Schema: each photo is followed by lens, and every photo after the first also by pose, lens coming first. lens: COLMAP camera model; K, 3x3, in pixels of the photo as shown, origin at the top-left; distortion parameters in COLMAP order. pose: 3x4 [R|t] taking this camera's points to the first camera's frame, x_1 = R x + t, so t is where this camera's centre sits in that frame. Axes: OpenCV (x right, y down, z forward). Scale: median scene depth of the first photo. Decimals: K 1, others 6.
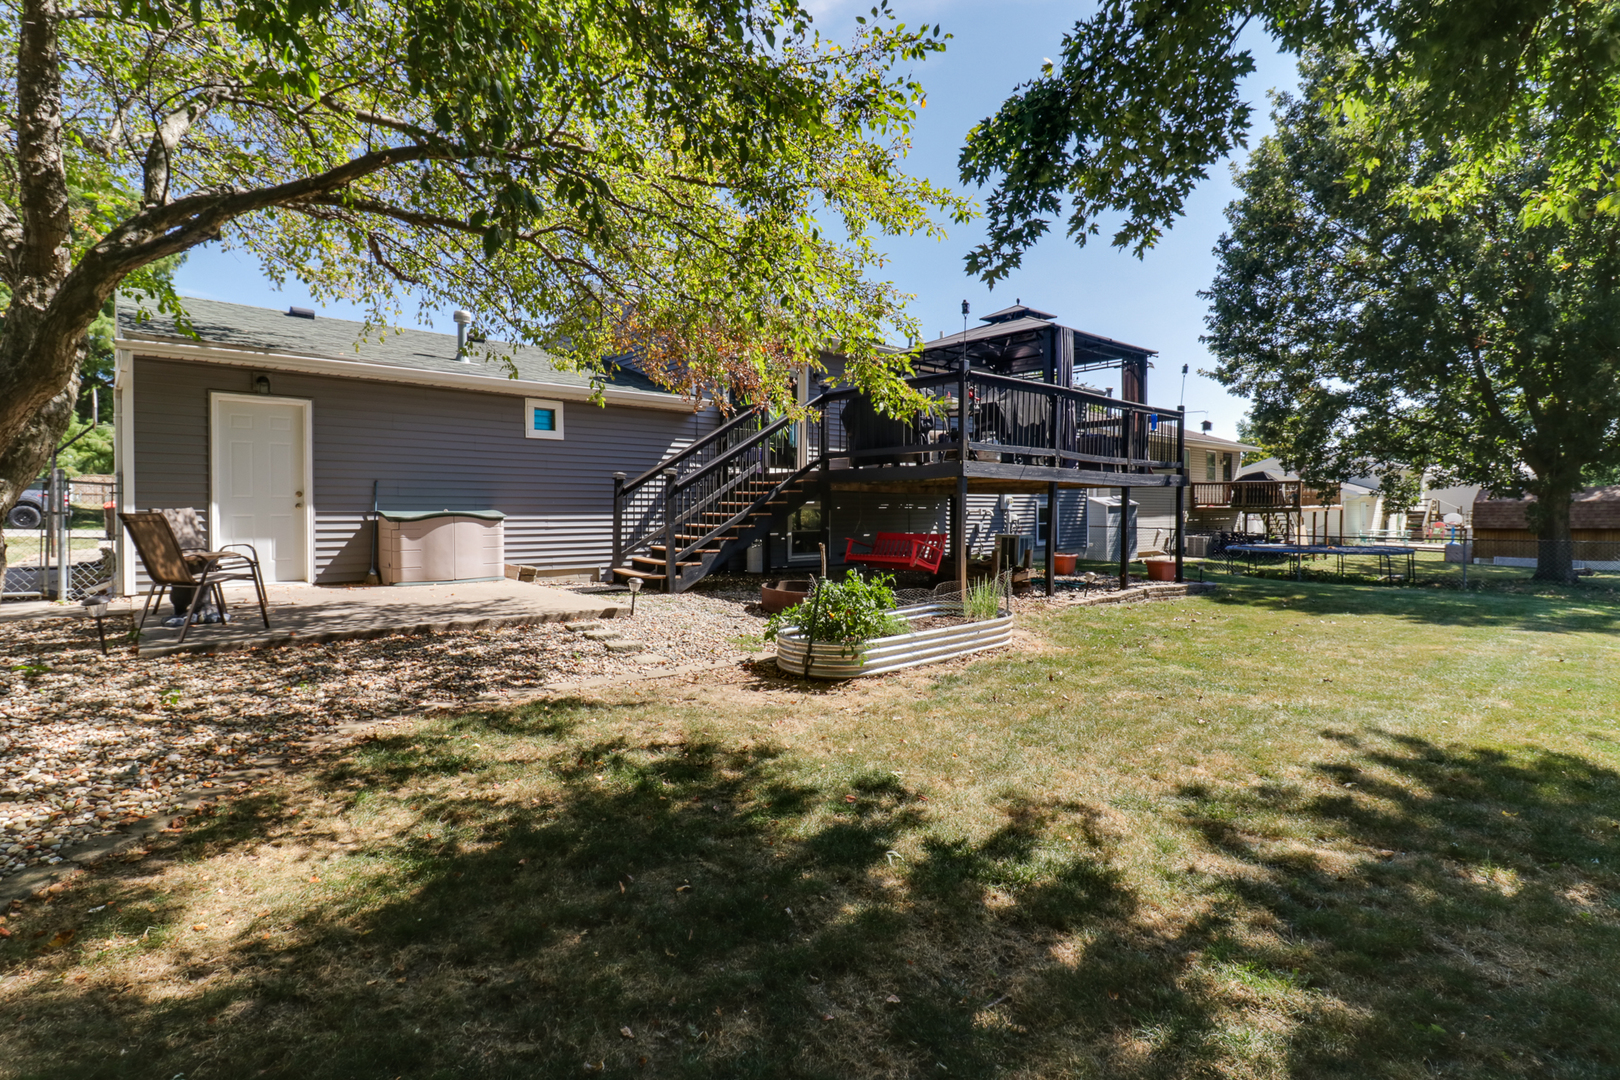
lens RADIAL K [[761.2, 0, 810.6], [0, 761.2, 521.3], [0, 0, 1]] dist [0.001662, -0.000055]
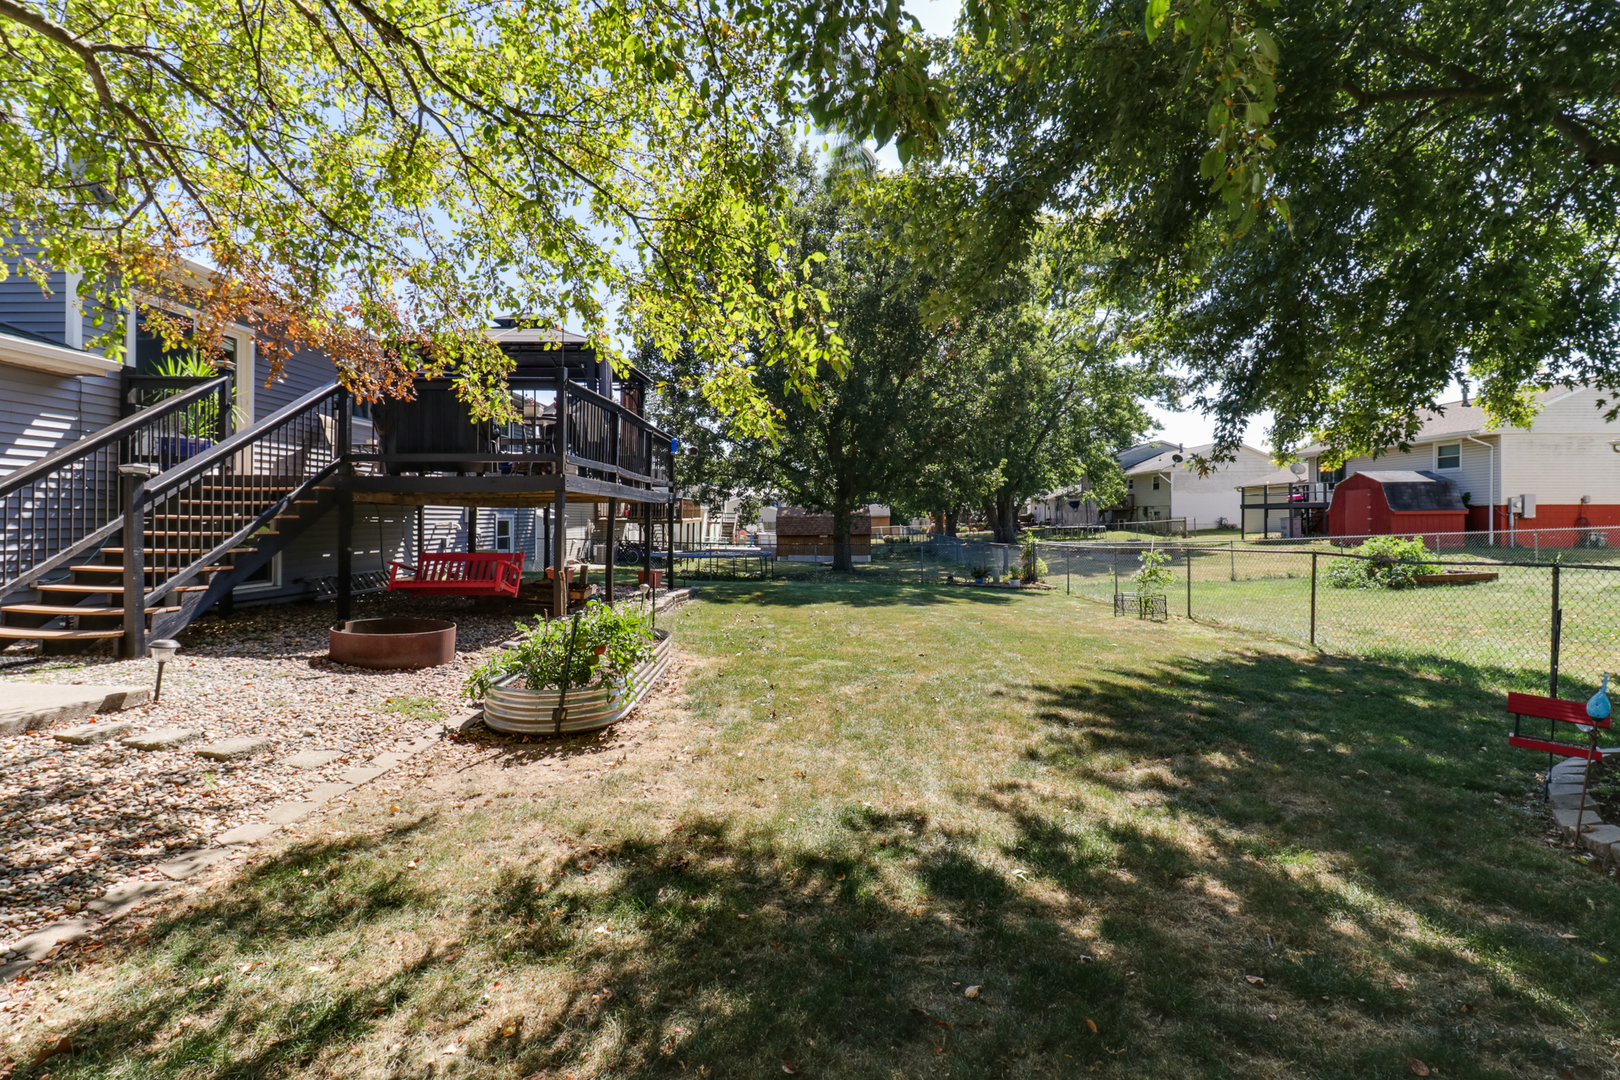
lens RADIAL K [[741.3, 0, 810.2], [0, 741.3, 512.4], [0, 0, 1]] dist [-0.001517, -0.000784]
pose [[0.685946, 0.009425, 0.727592, -0.632874], [0.009138, 0.999726, -0.021565, -0.024377], [-0.727595, 0.021441, 0.685672, 0.394103]]
